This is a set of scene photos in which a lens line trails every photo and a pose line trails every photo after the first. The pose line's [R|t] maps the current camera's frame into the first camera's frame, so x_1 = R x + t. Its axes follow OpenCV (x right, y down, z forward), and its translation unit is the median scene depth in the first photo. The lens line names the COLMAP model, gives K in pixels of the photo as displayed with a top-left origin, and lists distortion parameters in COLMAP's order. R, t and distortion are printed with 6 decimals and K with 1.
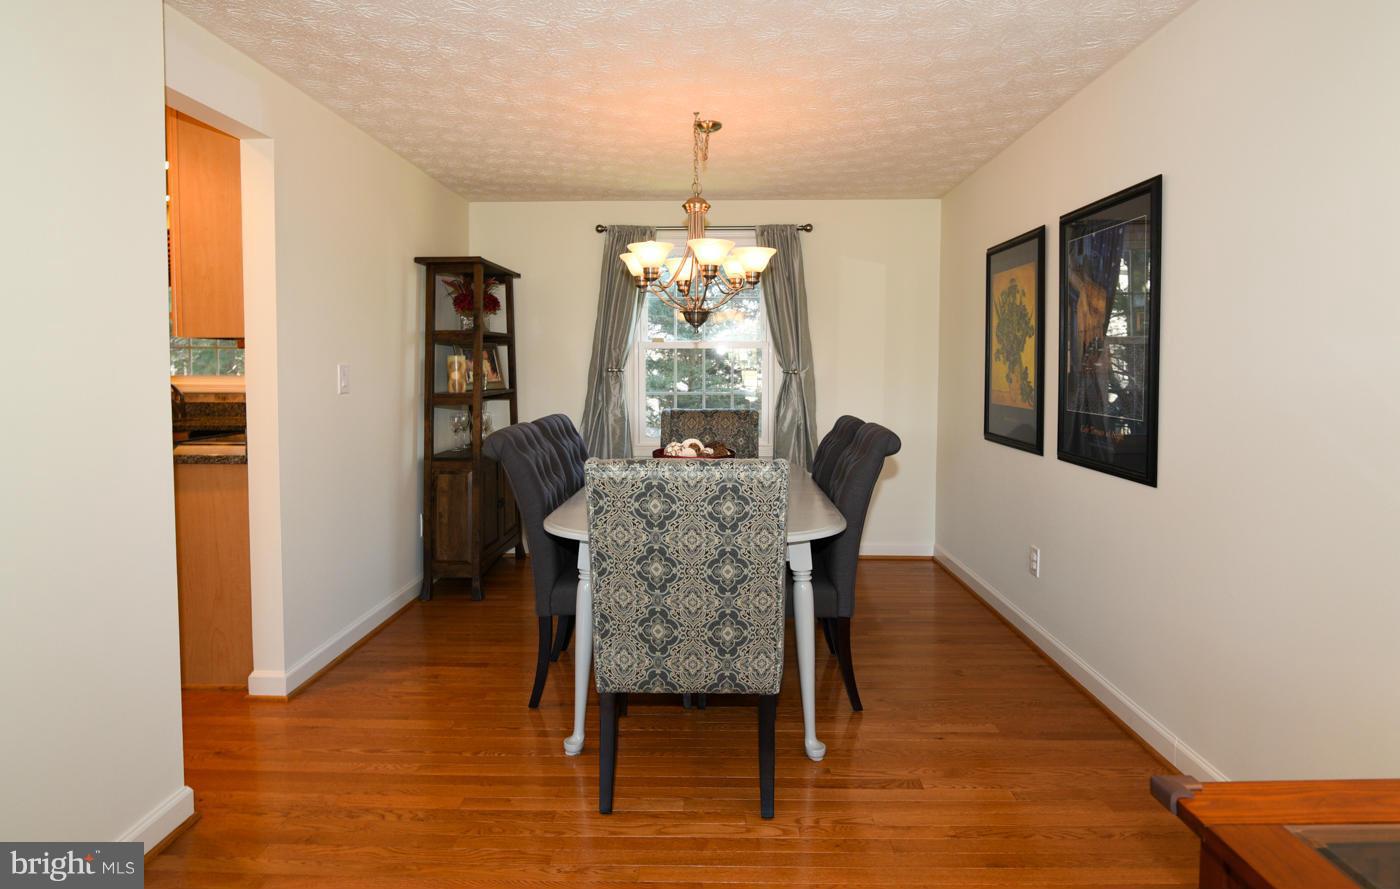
lens RADIAL K [[735.2, 0, 701.3], [0, 735.2, 397.8], [0, 0, 1]] dist [-0.021403, -0.000218]
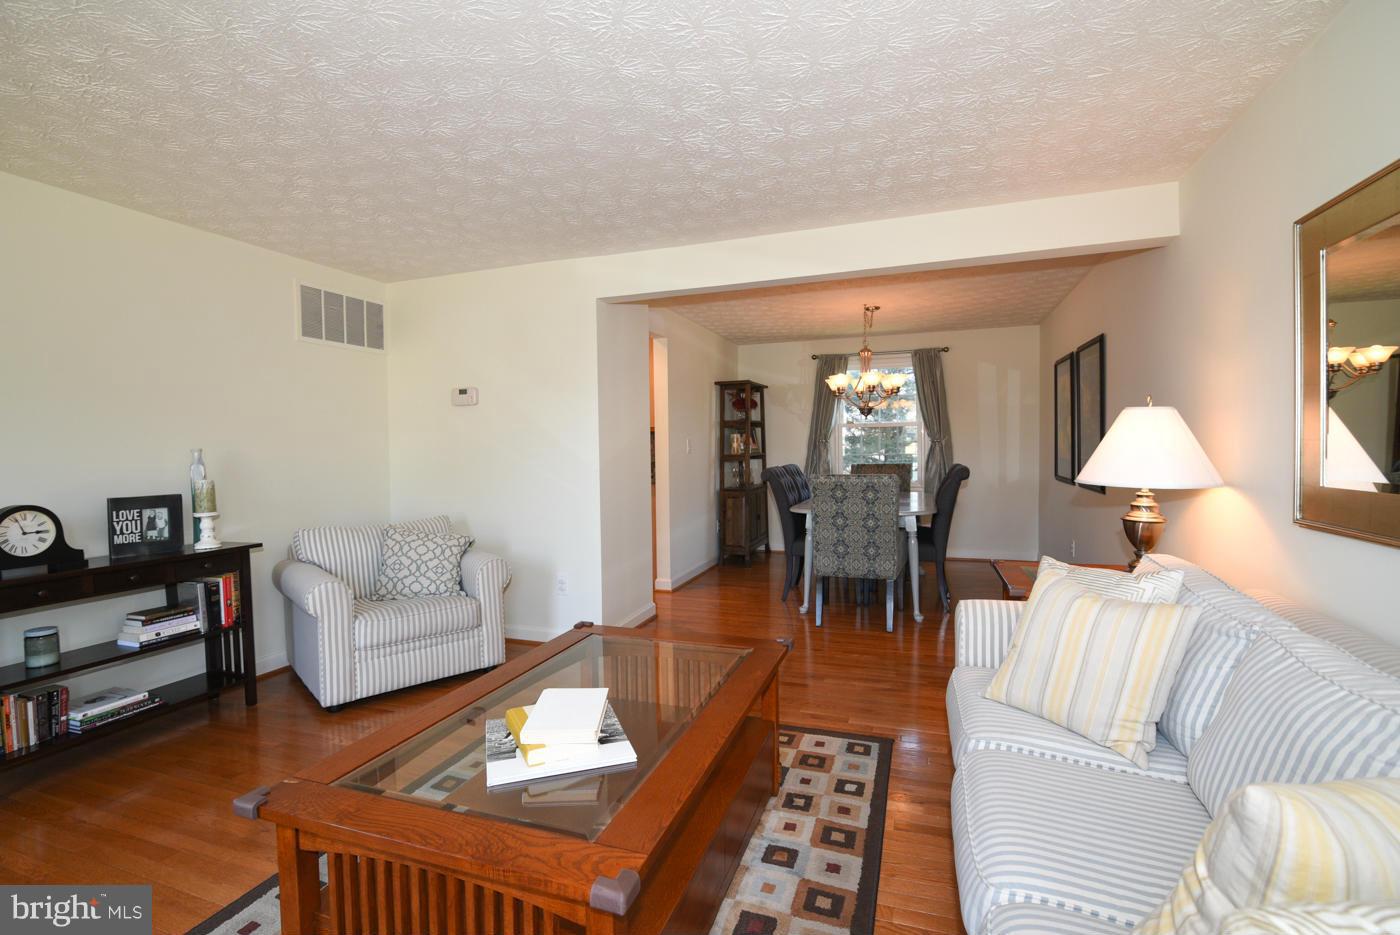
lens RADIAL K [[646.7, 0, 700.0], [0, 646.7, 467.5], [0, 0, 1]] dist [-0.014212, 0.000370]
pose [[0.952269, -0.004172, -0.305232, 0.075407], [0.002585, 0.999981, -0.005602, 0.035805], [0.305249, 0.004546, 0.952262, -0.580260]]
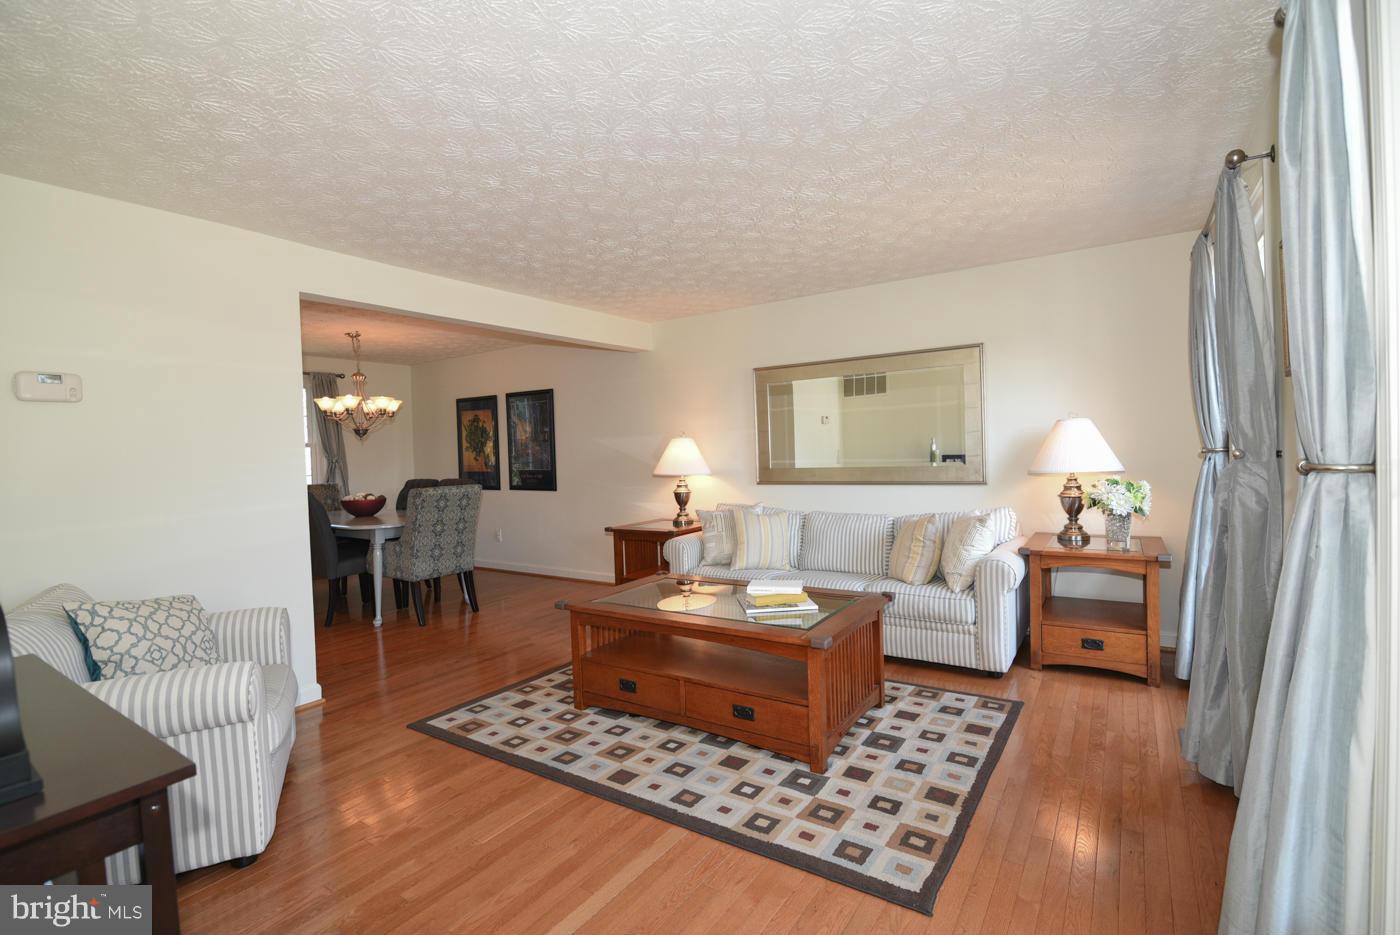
lens RADIAL K [[646.7, 0, 700.0], [0, 646.7, 467.5], [0, 0, 1]] dist [-0.014212, 0.000370]
pose [[0.536292, -0.037662, 0.843192, -0.798454], [0.064467, 0.997913, 0.003570, 0.032472], [-0.841567, 0.052444, 0.537601, -0.575488]]
